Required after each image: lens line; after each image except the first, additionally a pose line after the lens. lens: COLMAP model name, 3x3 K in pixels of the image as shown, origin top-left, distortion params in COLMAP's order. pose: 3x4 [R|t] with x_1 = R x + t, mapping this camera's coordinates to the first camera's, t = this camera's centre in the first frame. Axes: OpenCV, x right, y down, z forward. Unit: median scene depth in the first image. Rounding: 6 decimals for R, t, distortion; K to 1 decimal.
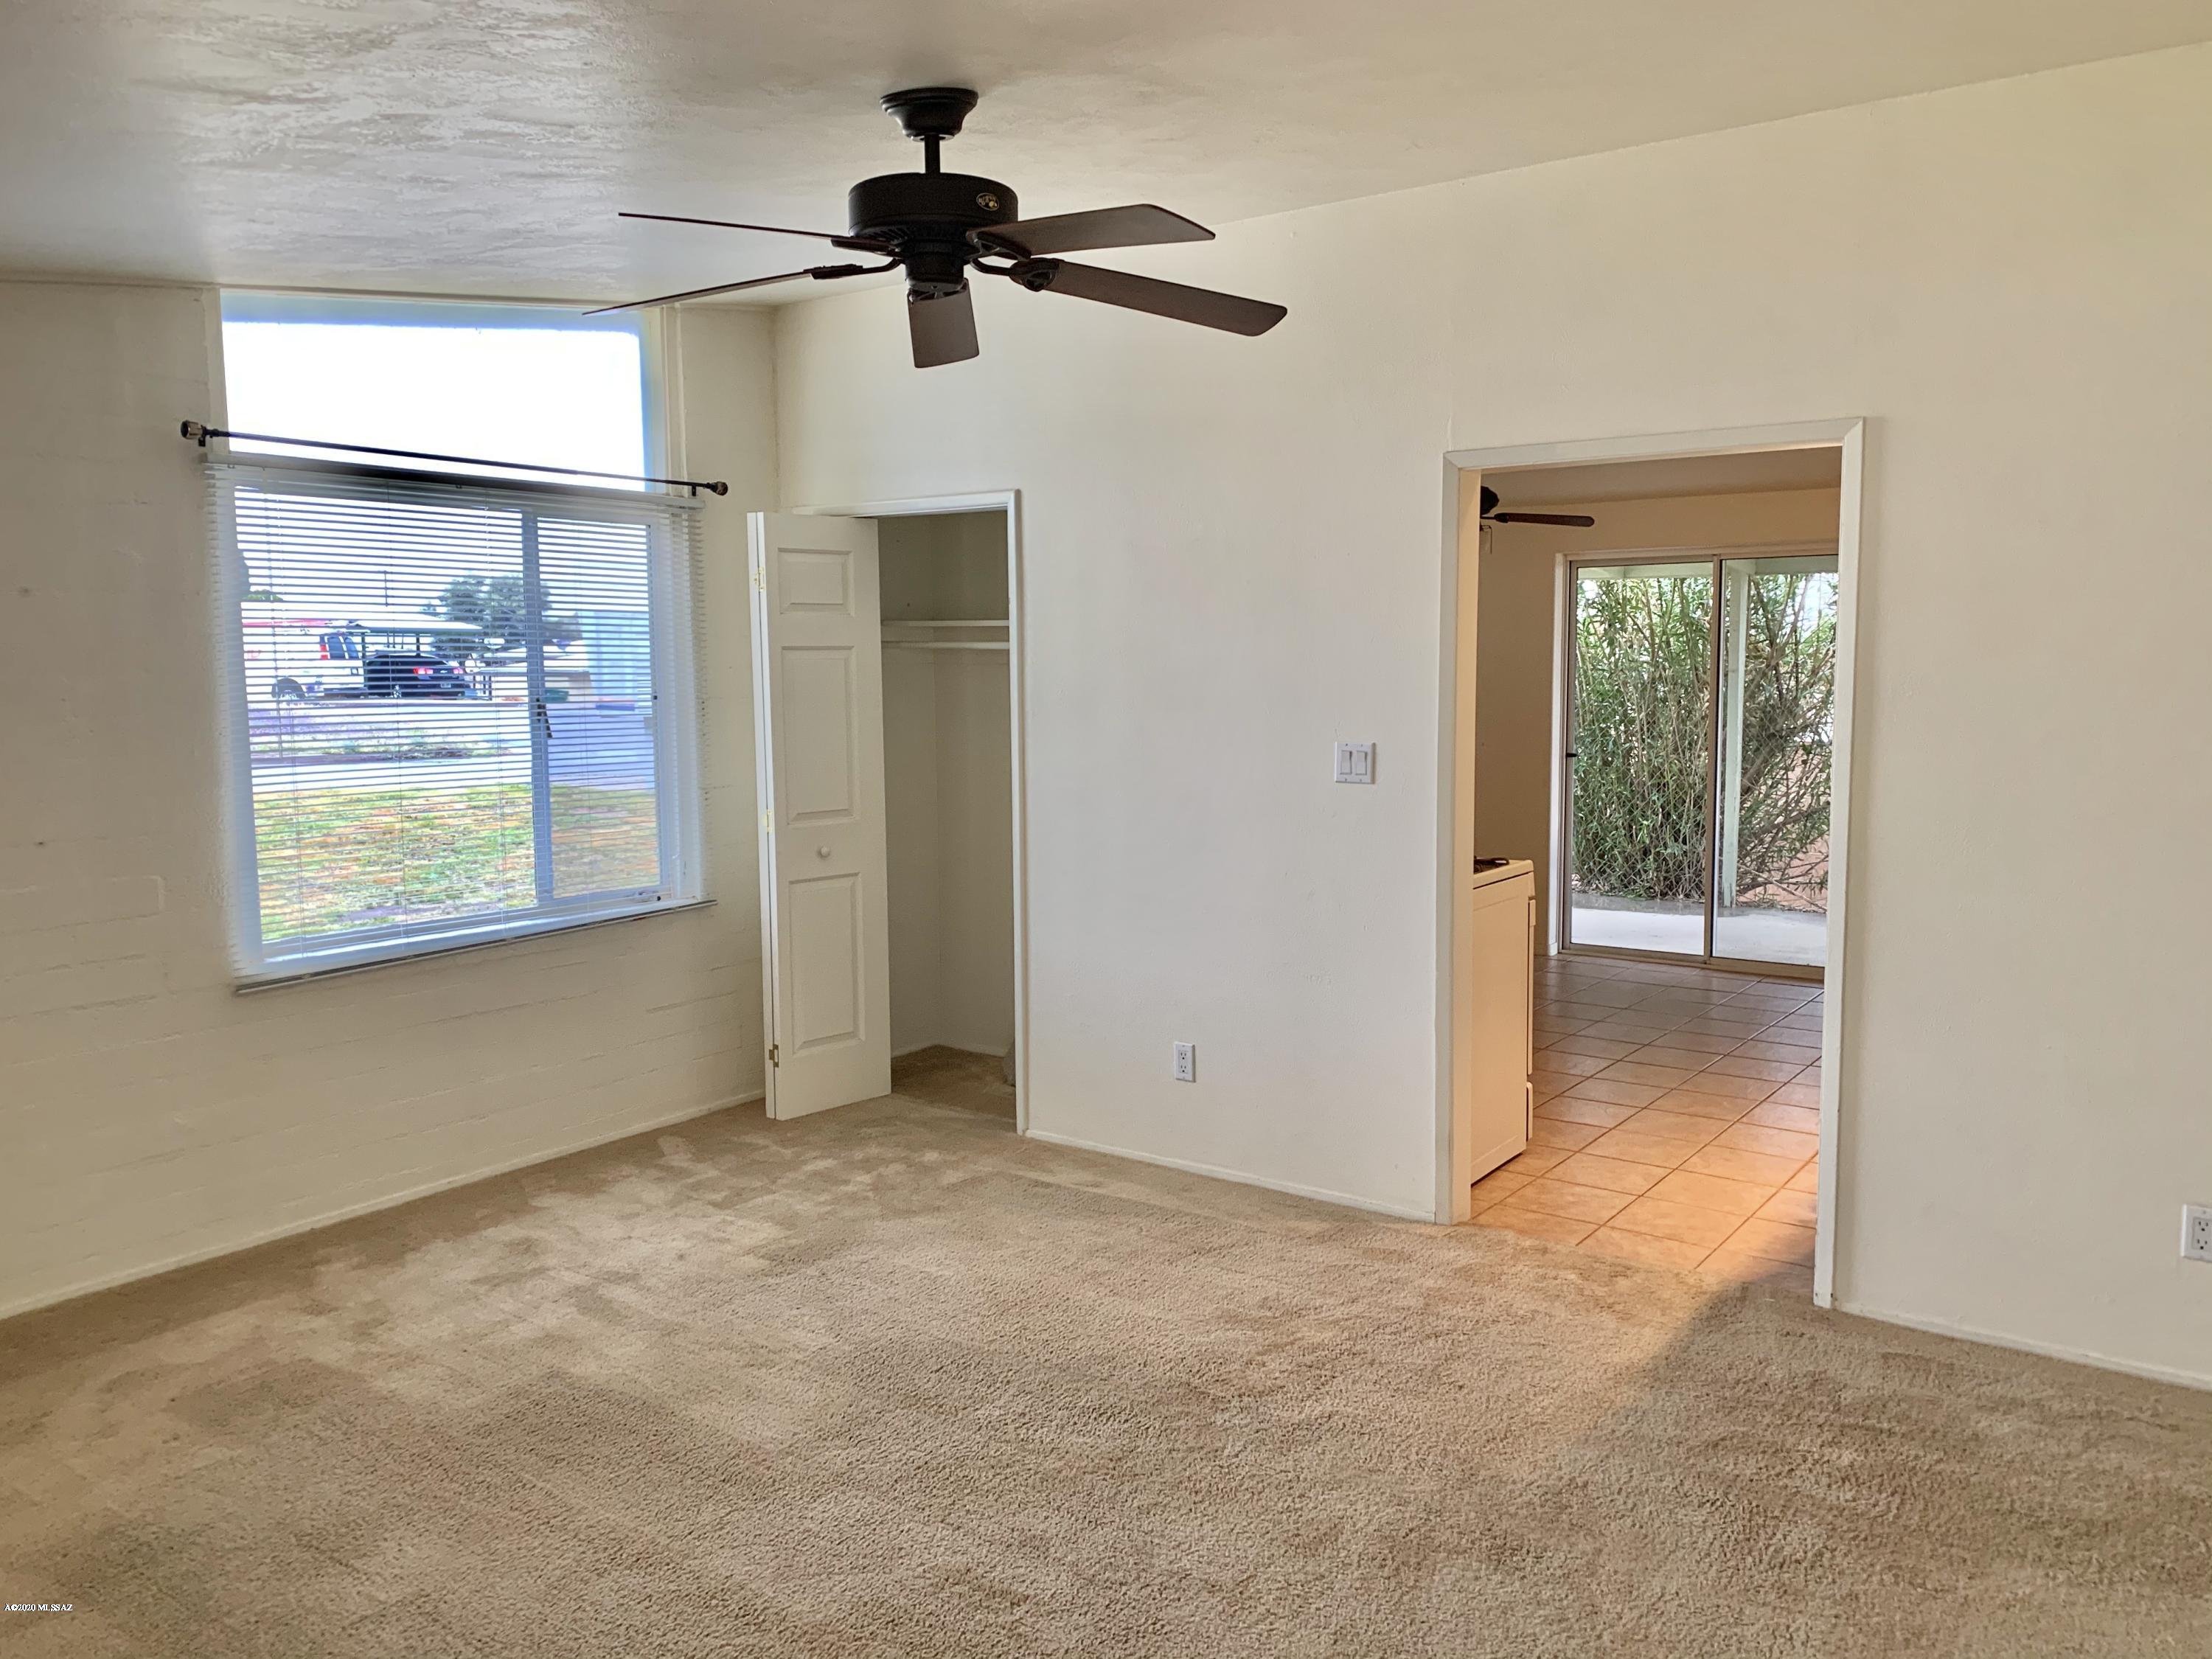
lens RADIAL K [[1692.2, 0, 1099.2], [0, 1692.2, 791.3], [0, 0, 1]] dist [0.068859, -0.003439]
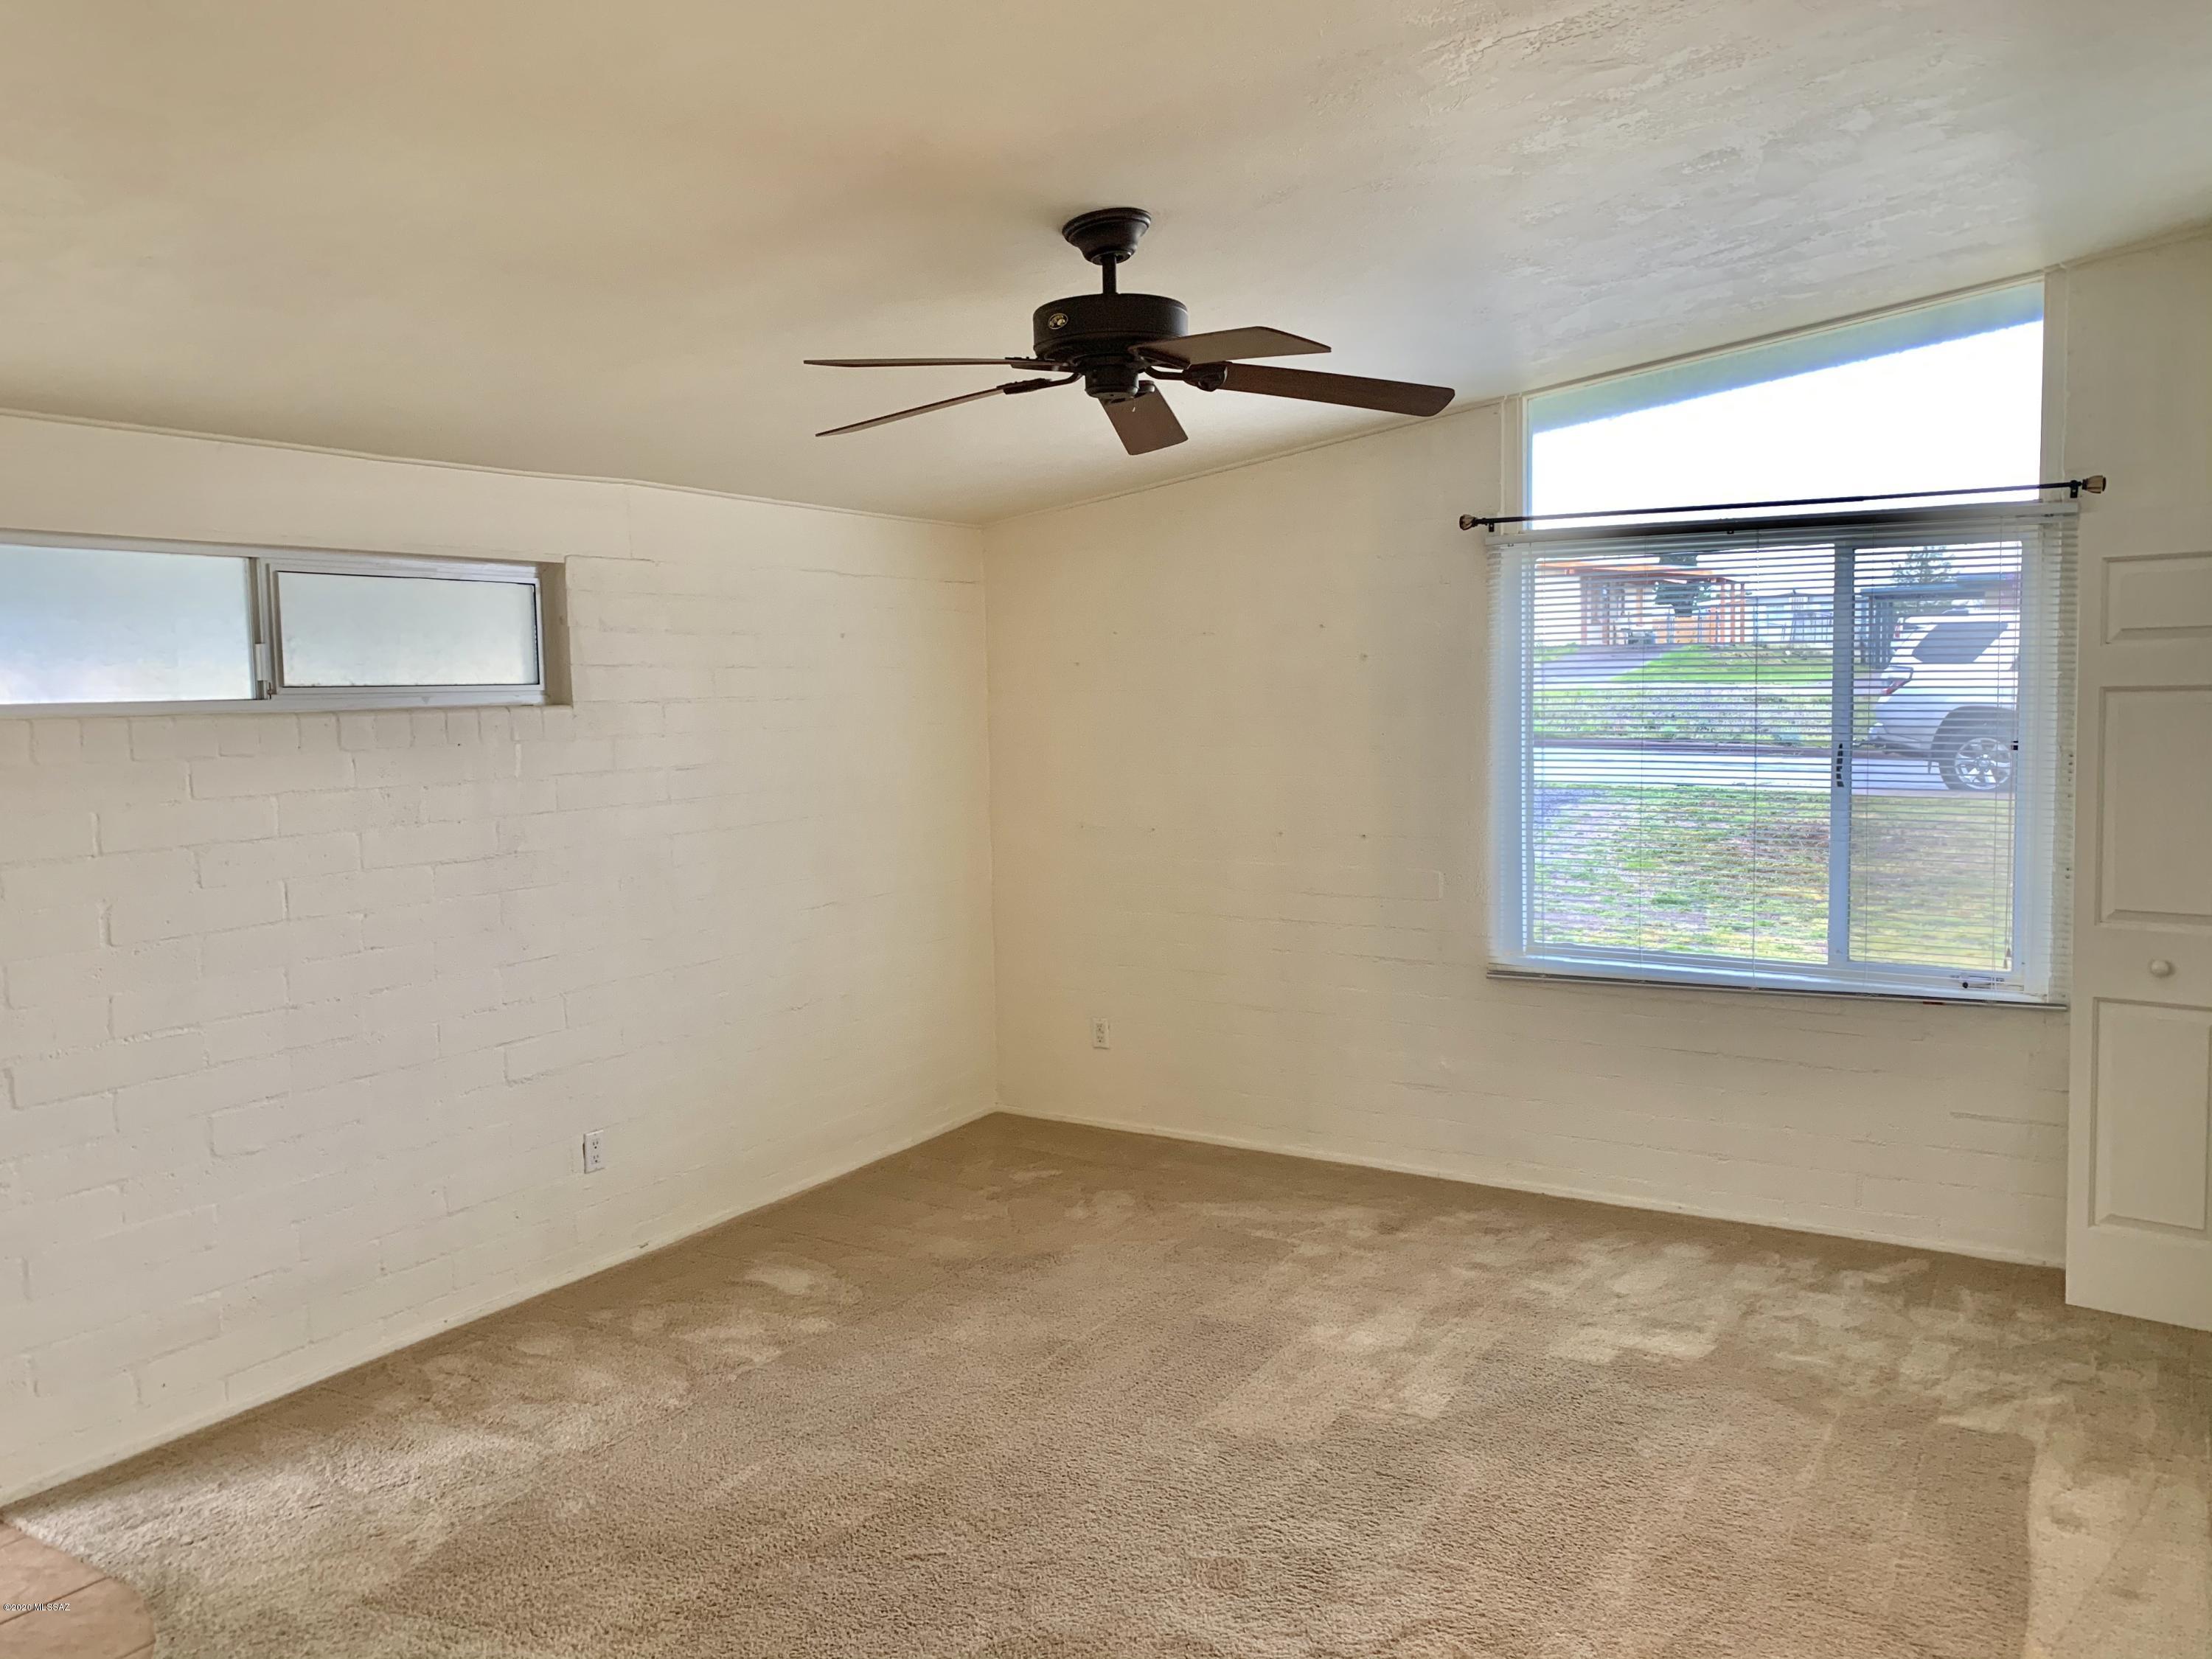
lens RADIAL K [[1675.7, 0, 1106.1], [0, 1675.7, 762.9], [0, 0, 1]] dist [0.000367, 0.011112]
pose [[0.084150, 0.051798, -0.995106, 0.167526], [-0.068306, 0.996599, 0.046099, -0.017797], [0.994109, 0.064093, 0.087402, 0.157387]]
